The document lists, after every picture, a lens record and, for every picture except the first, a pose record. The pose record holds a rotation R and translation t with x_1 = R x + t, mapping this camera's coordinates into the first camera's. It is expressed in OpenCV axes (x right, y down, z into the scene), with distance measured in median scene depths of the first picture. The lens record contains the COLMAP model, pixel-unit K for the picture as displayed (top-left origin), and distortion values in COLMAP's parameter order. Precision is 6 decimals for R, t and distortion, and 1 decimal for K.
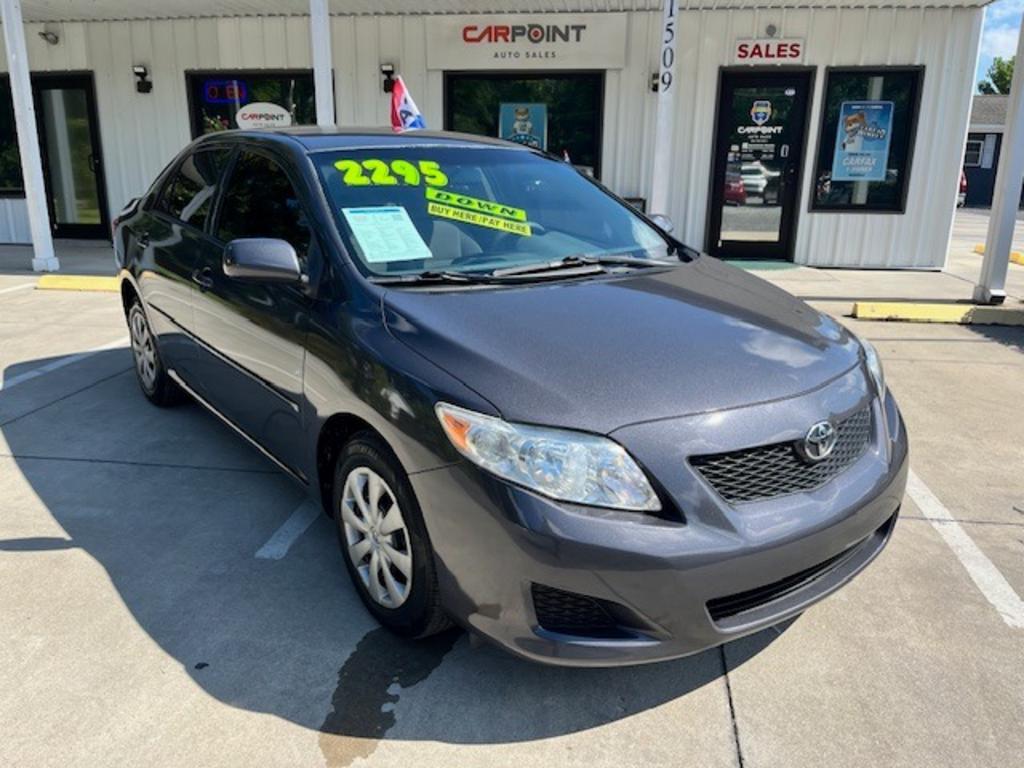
lens RADIAL K [[792.1, 0, 501.1], [0, 792.1, 383.6], [0, 0, 1]] dist [0.022109, 0.003118]
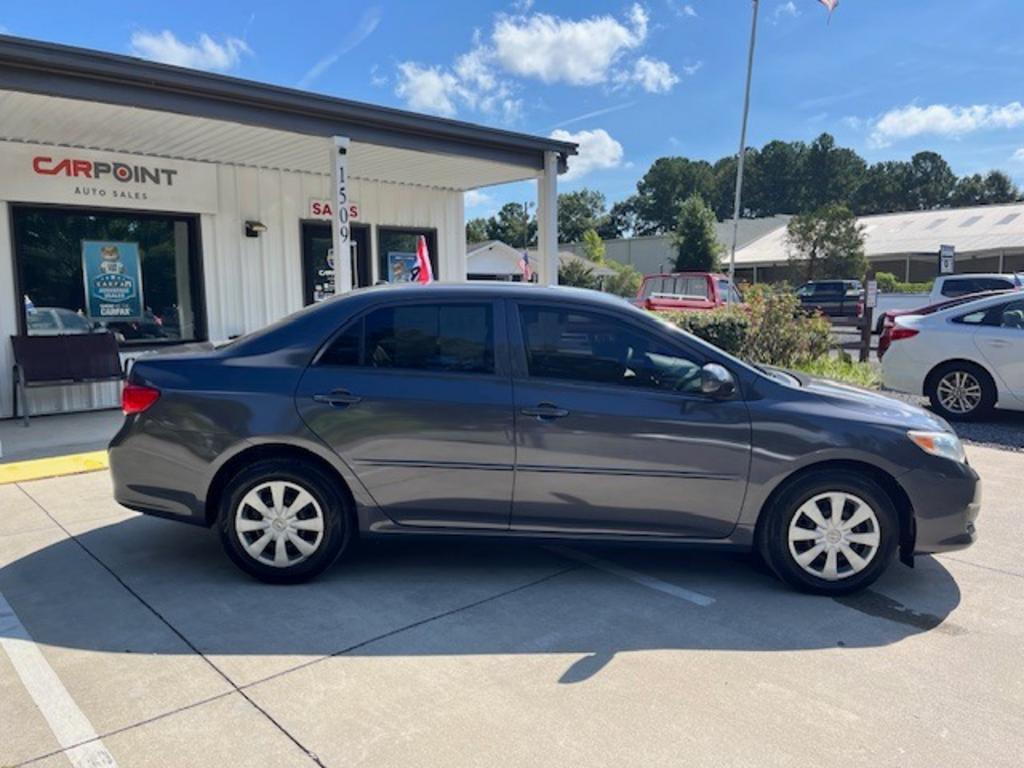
lens RADIAL K [[783.1, 0, 518.2], [0, 783.1, 388.9], [0, 0, 1]] dist [0.068330, -0.095496]
pose [[0.623447, -0.106107, 0.774632, -0.426784], [0.221645, 0.974090, -0.044958, -0.040487], [-0.749792, 0.199722, 0.630812, 0.098857]]
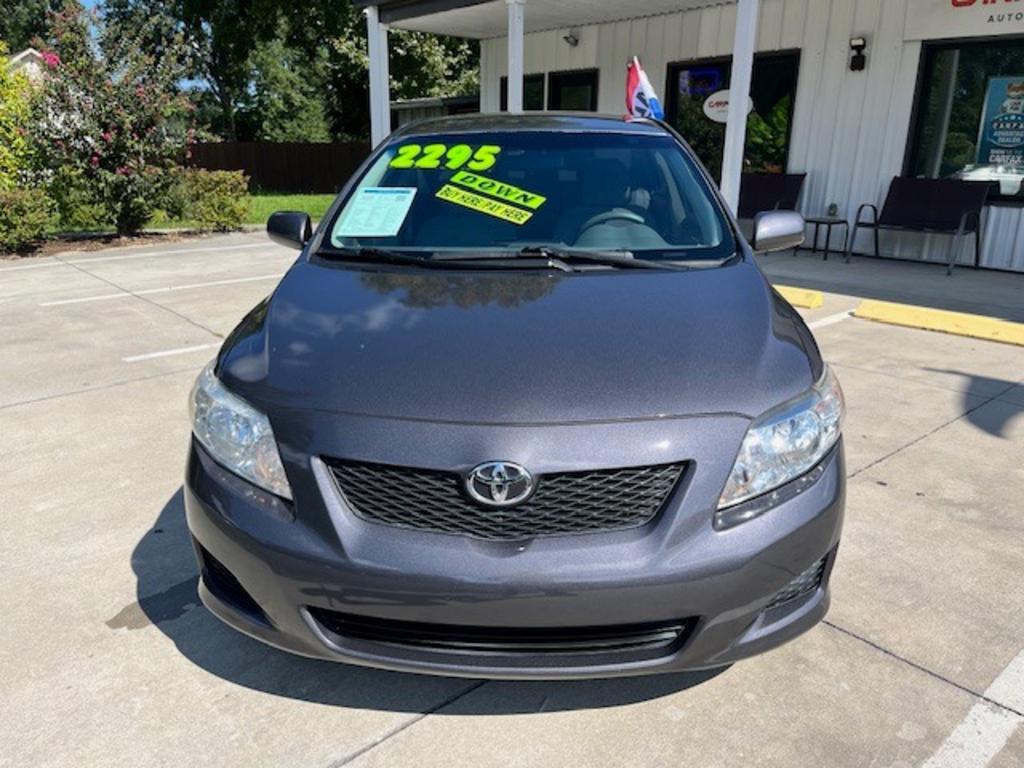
lens RADIAL K [[783.1, 0, 518.2], [0, 783.1, 388.9], [0, 0, 1]] dist [0.068330, -0.095496]
pose [[0.768910, 0.191134, -0.610118, 0.192507], [-0.176655, 0.980633, 0.084574, -0.021155], [0.614467, 0.042751, 0.787783, 0.076791]]
